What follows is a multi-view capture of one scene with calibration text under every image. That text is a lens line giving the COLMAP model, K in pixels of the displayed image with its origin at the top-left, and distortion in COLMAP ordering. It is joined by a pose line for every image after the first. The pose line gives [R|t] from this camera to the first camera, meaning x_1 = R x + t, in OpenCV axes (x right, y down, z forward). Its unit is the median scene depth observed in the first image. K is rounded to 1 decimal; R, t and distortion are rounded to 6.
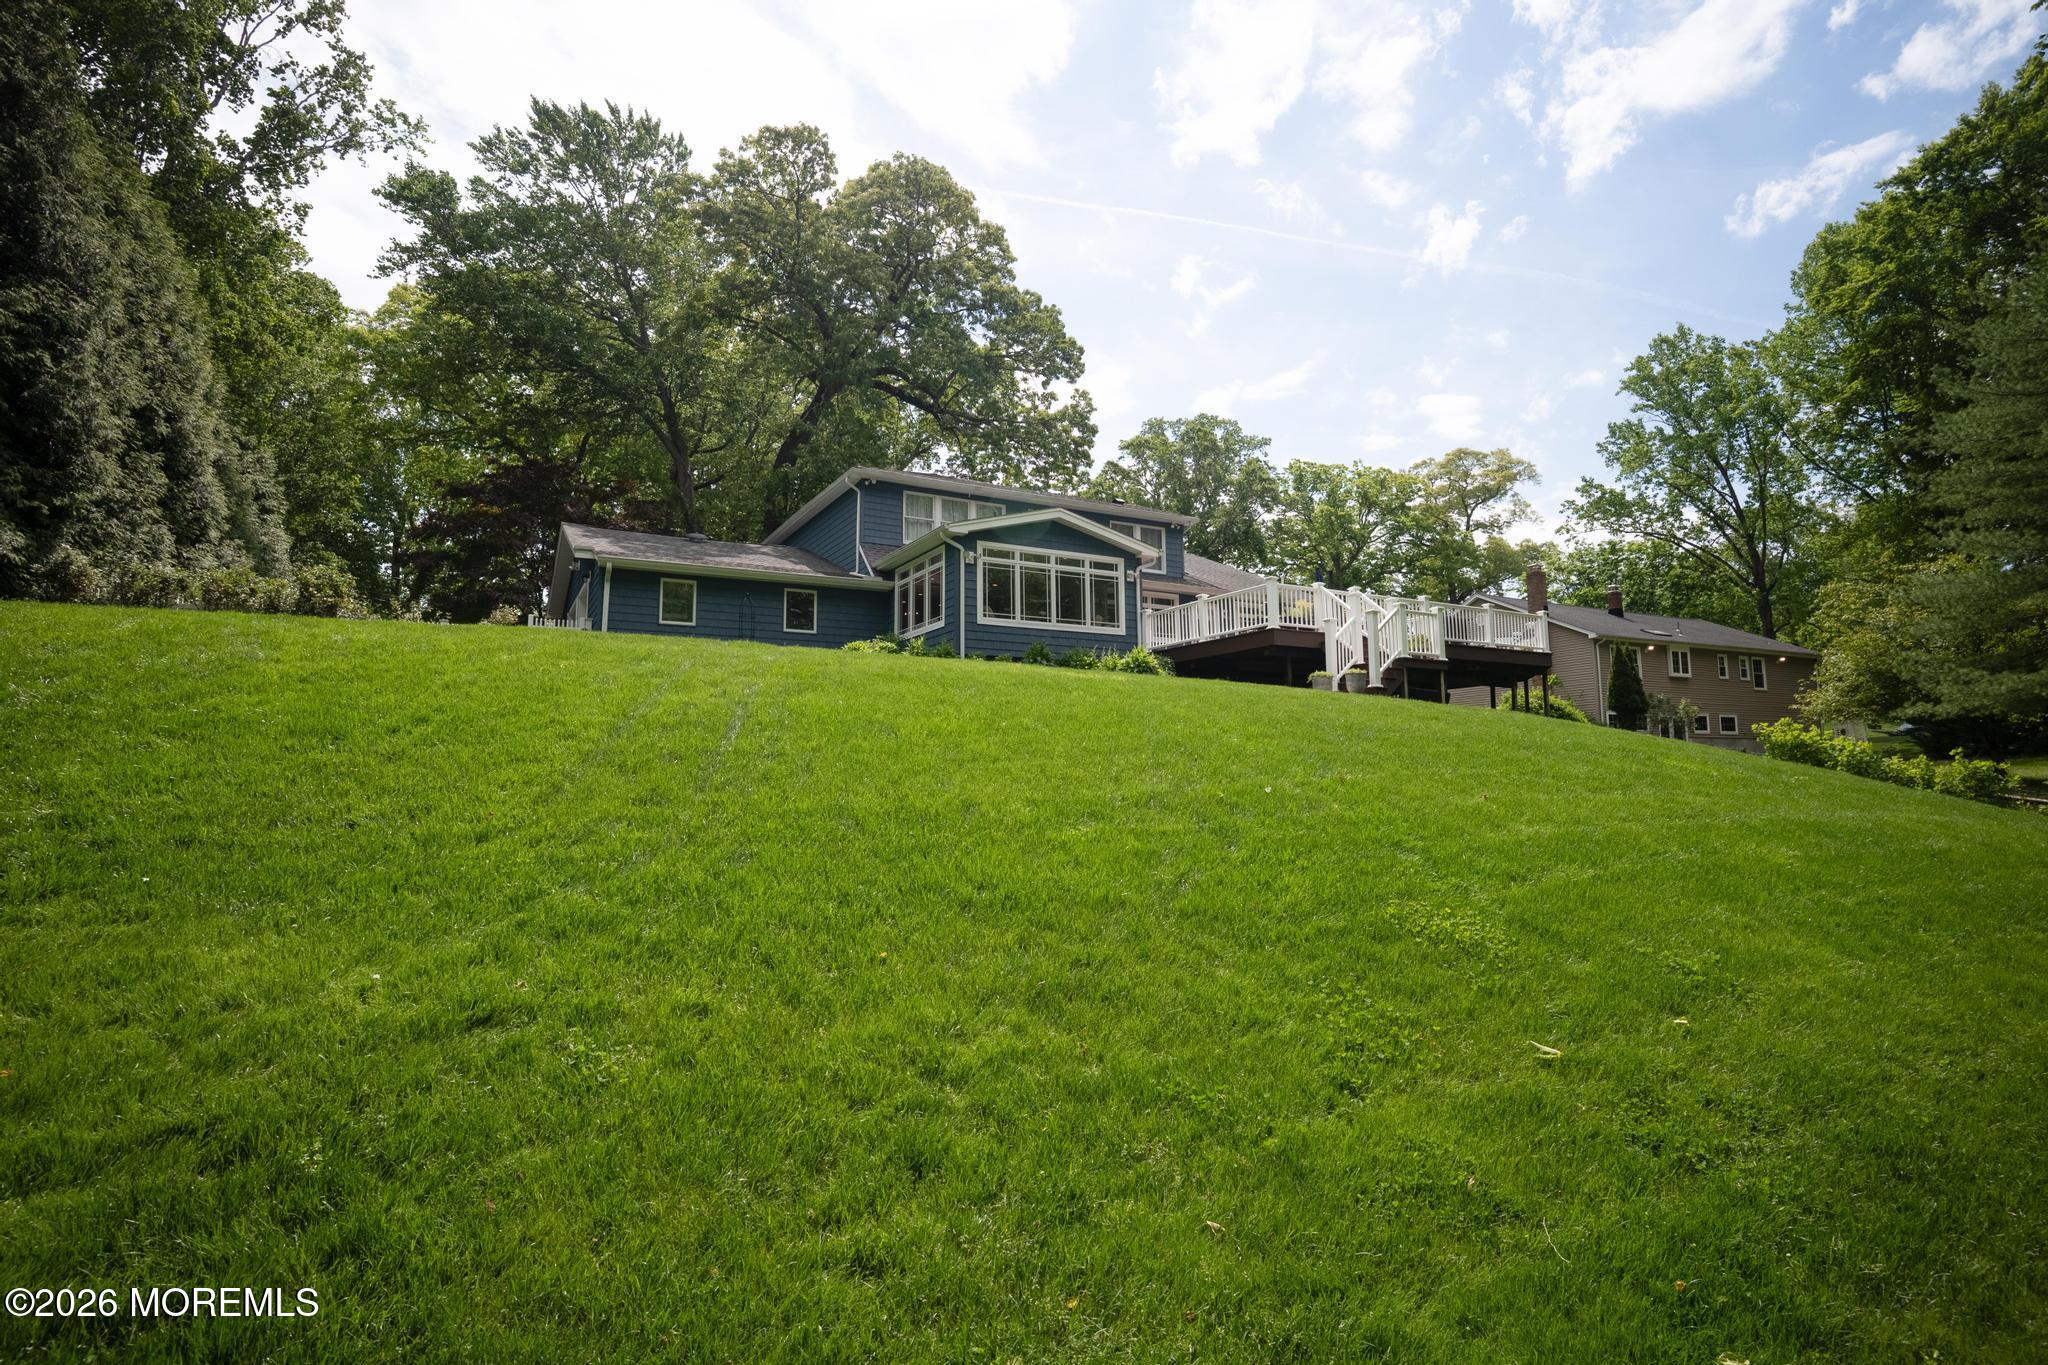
lens RADIAL K [[1013.5, 0, 1056.2], [0, 1013.5, 676.9], [0, 0, 1]] dist [-0.053423, 0.027463]
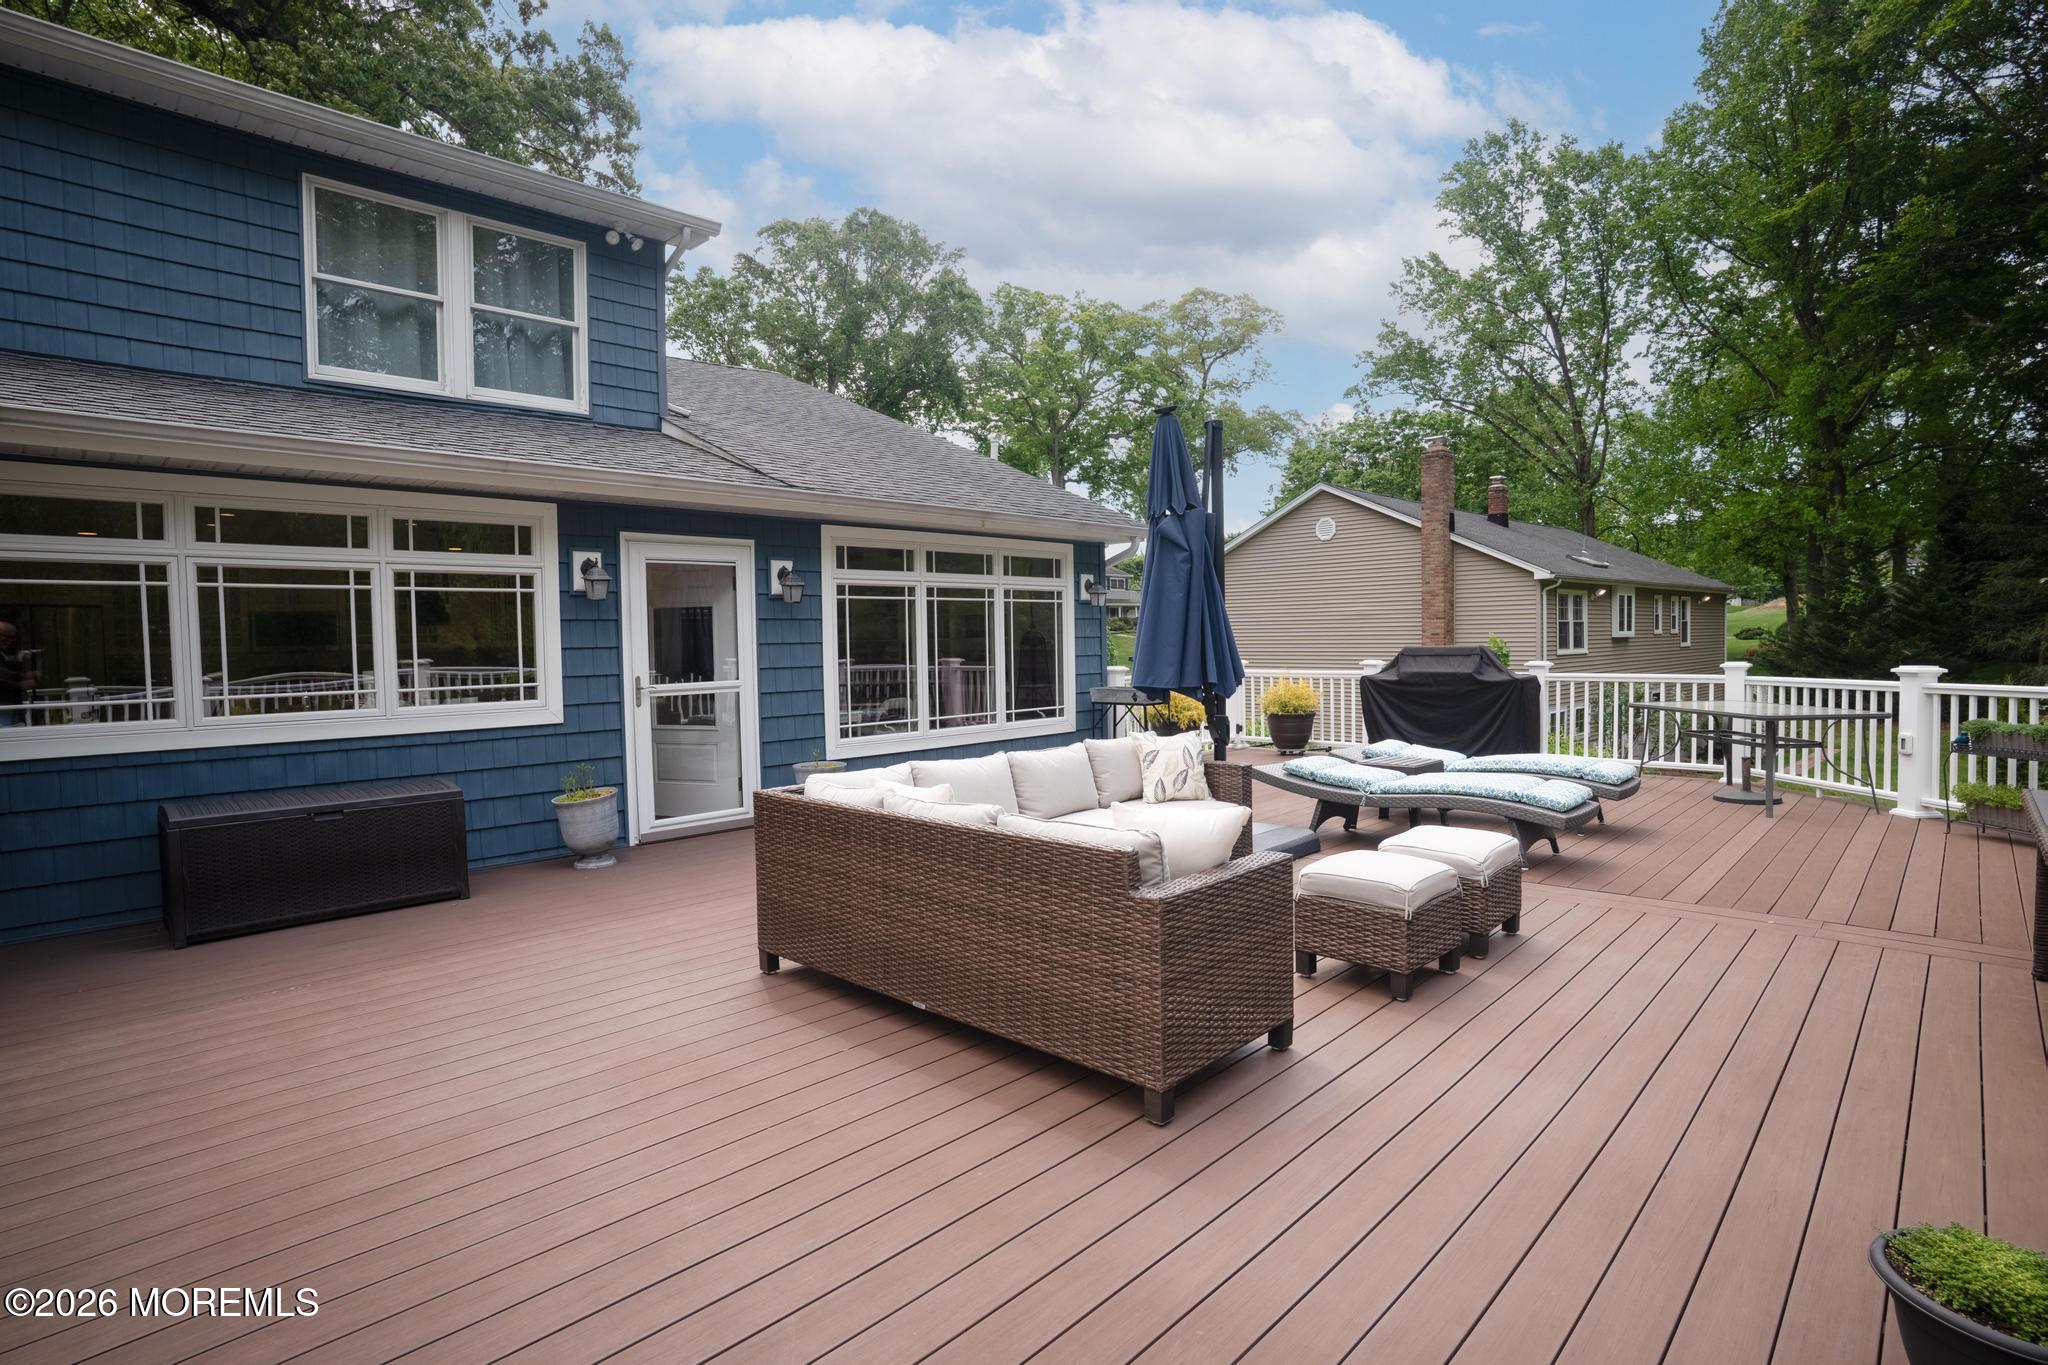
lens RADIAL K [[1013.5, 0, 1056.2], [0, 1013.5, 676.9], [0, 0, 1]] dist [-0.053423, 0.027463]
pose [[0.955963, -0.020436, 0.292774, 0.063794], [-0.020277, 0.990590, 0.135351, -0.031212], [-0.292785, -0.135327, 0.946553, 0.318237]]
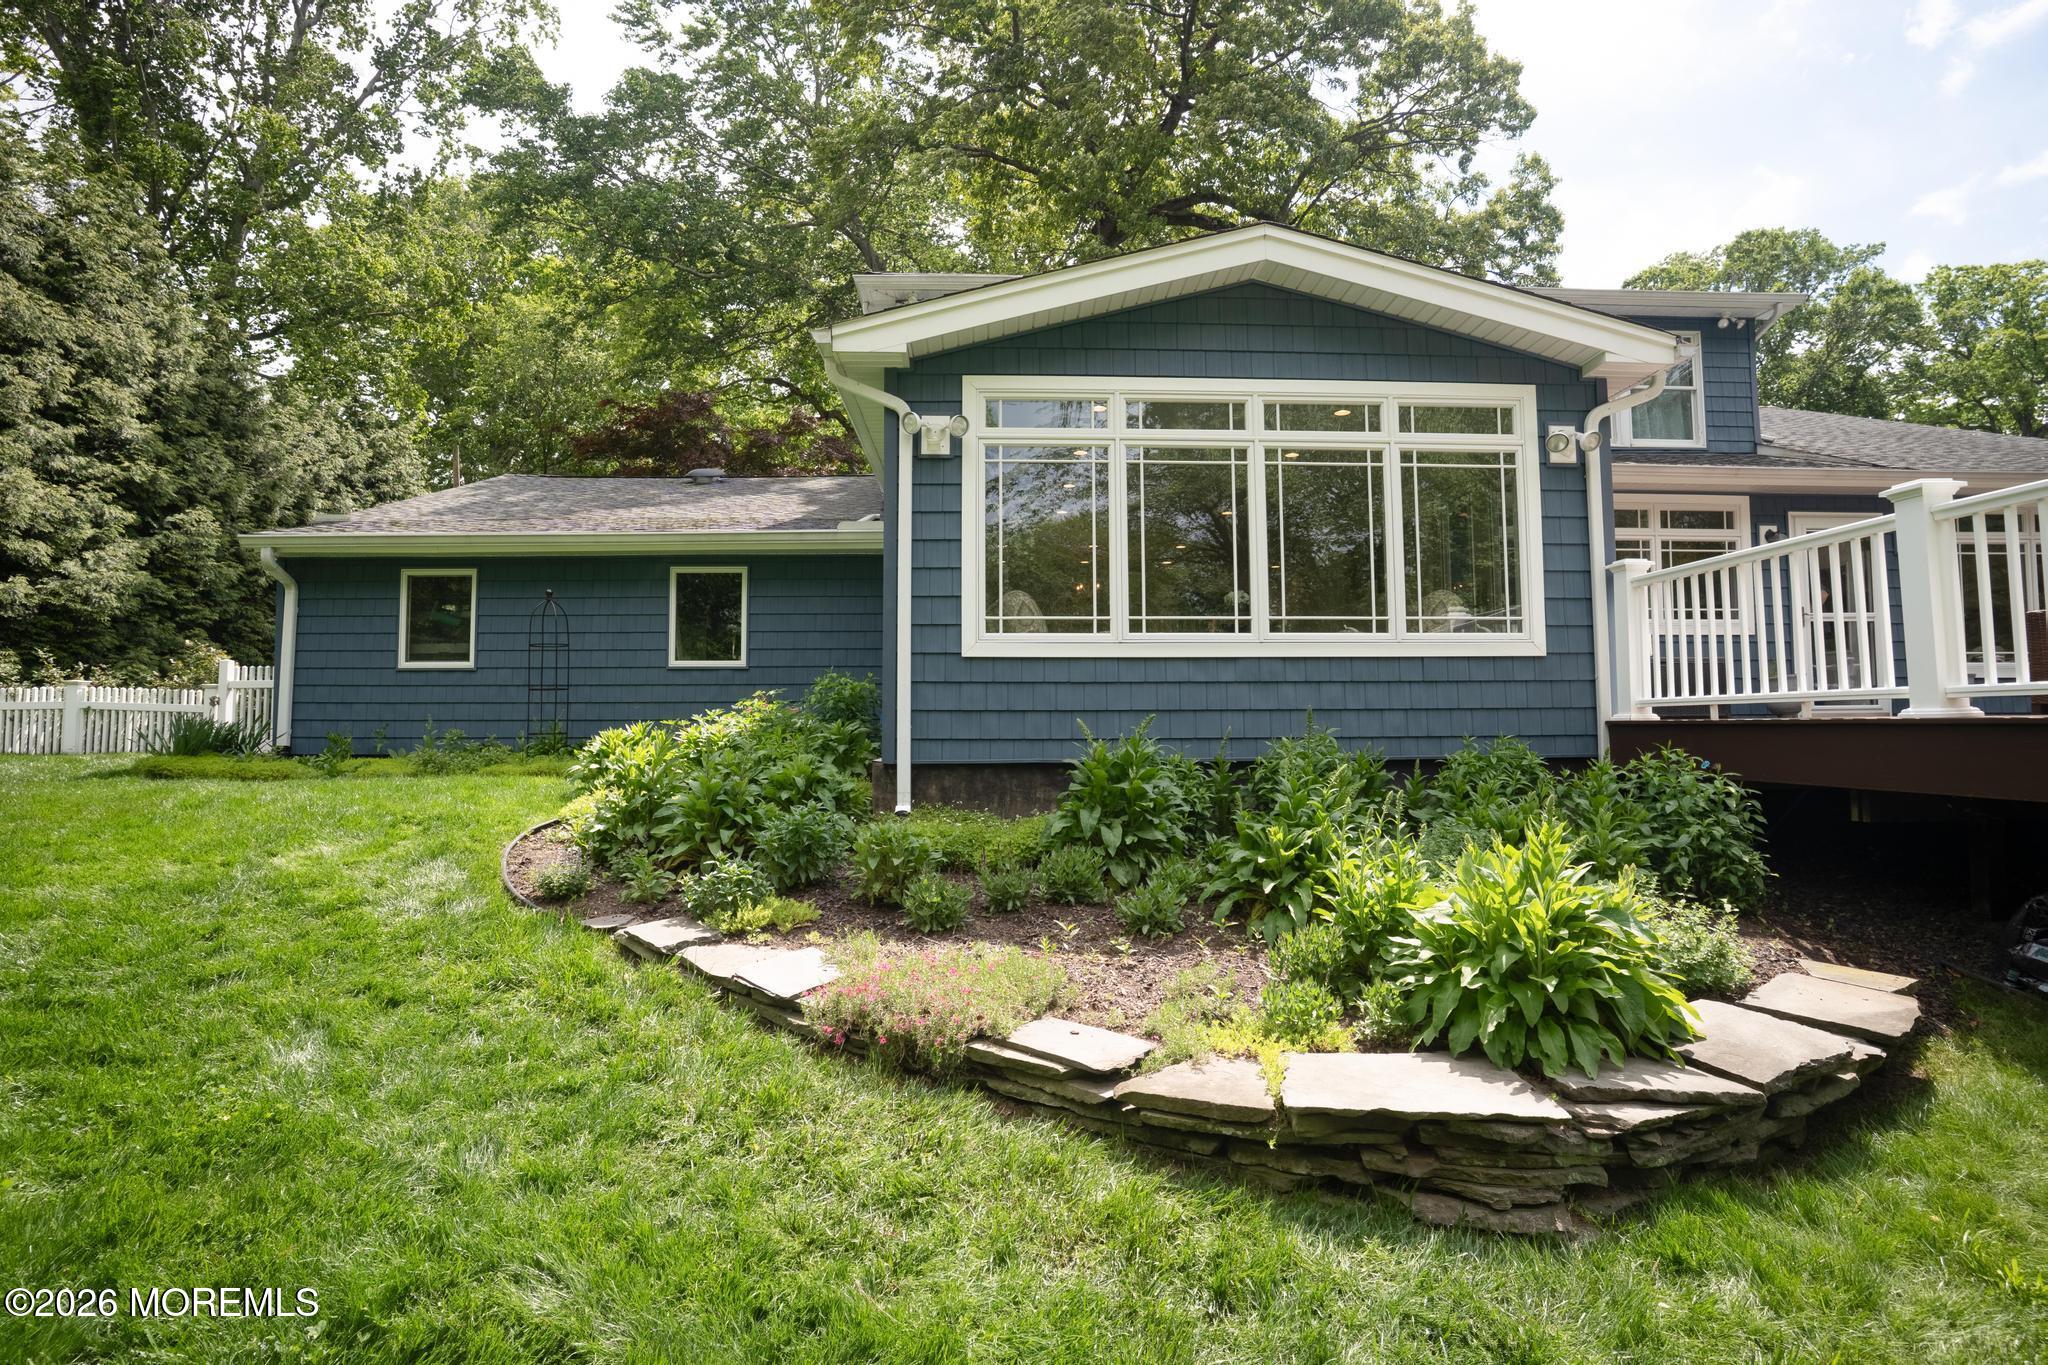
lens RADIAL K [[1013.5, 0, 1056.2], [0, 1013.5, 676.9], [0, 0, 1]] dist [-0.053423, 0.027463]
pose [[0.890638, -0.015884, -0.454435, 0.027191], [0.044656, 0.997614, 0.052650, -0.020719], [0.452514, -0.067185, 0.889223, 0.253397]]
